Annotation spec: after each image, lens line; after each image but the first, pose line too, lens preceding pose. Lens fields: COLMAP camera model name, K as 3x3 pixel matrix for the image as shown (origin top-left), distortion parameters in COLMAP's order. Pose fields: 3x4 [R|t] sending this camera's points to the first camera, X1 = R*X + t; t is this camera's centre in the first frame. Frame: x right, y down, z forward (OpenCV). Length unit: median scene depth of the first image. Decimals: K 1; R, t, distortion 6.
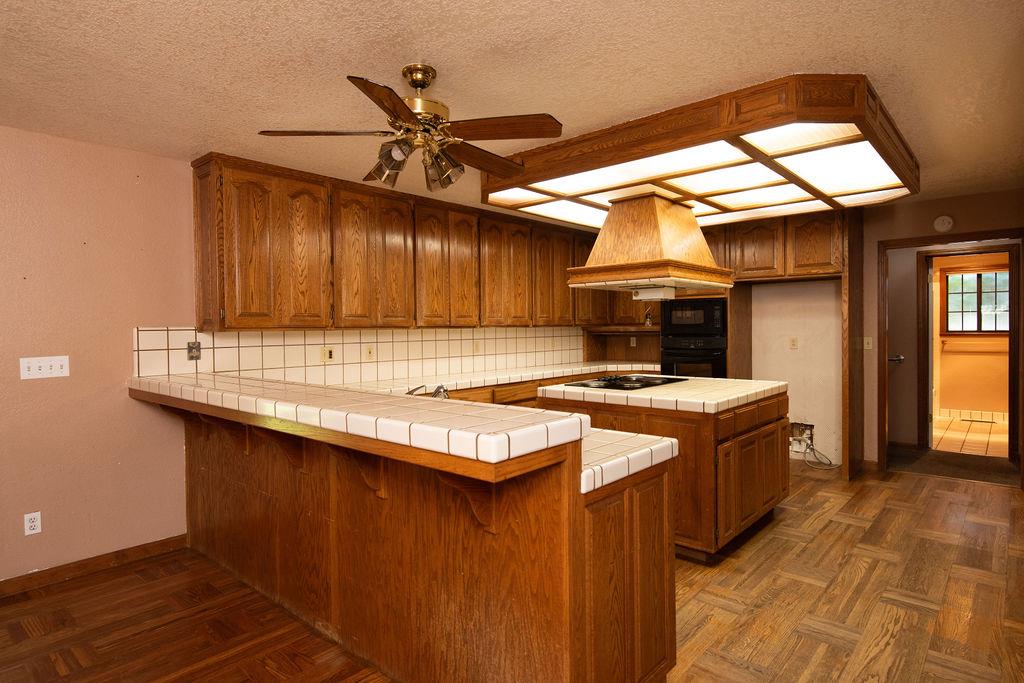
lens RADIAL K [[560.0, 0, 528.0], [0, 560.0, 338.0], [0, 0, 1]] dist [0.013568, -0.009719]
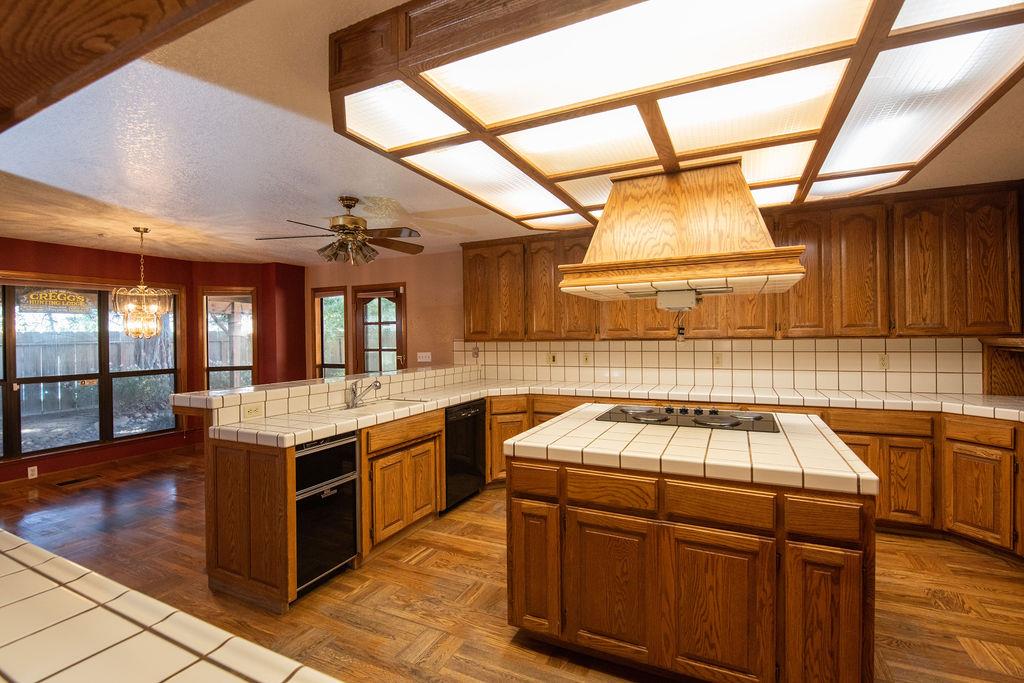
lens RADIAL K [[462.6, 0, 521.1], [0, 462.6, 334.4], [0, 0, 1]] dist [-0.007750, -0.005727]
pose [[0.266753, 0.005286, -0.963750, 0.740941], [-0.008191, 0.999961, 0.003218, -0.034435], [0.963730, 0.007035, 0.266786, 0.626786]]
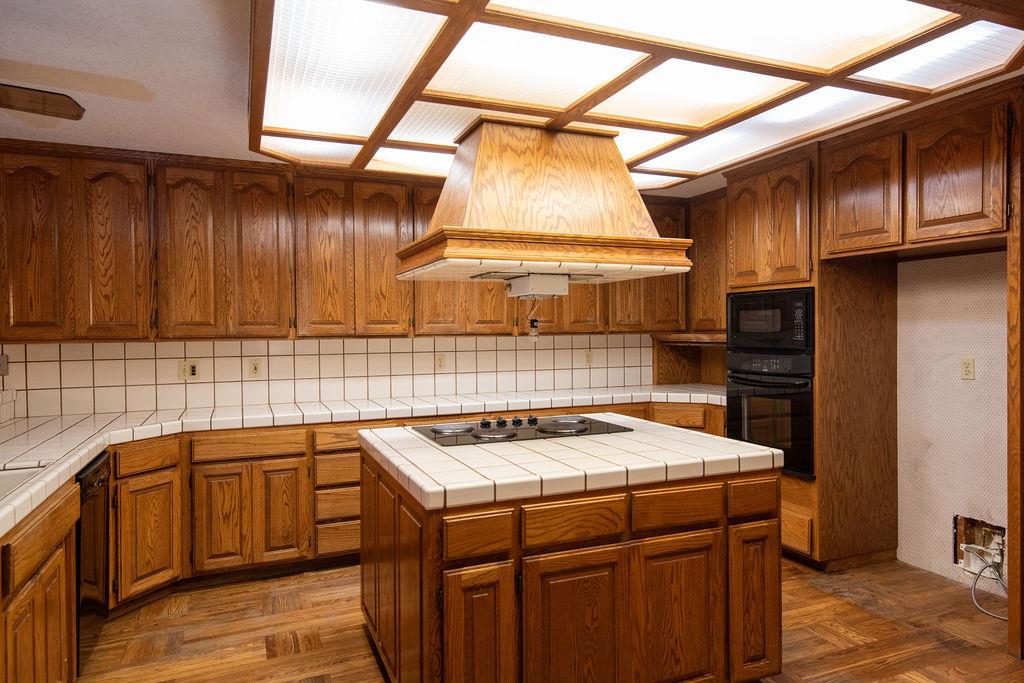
lens RADIAL K [[651.5, 0, 530.2], [0, 651.5, 340.1], [0, 0, 1]] dist [0.025317, -0.000360]
pose [[0.902185, 0.009893, -0.431235, 0.511577], [-0.008795, 0.999951, 0.004540, -0.023932], [0.431259, -0.000303, 0.902228, 0.354995]]
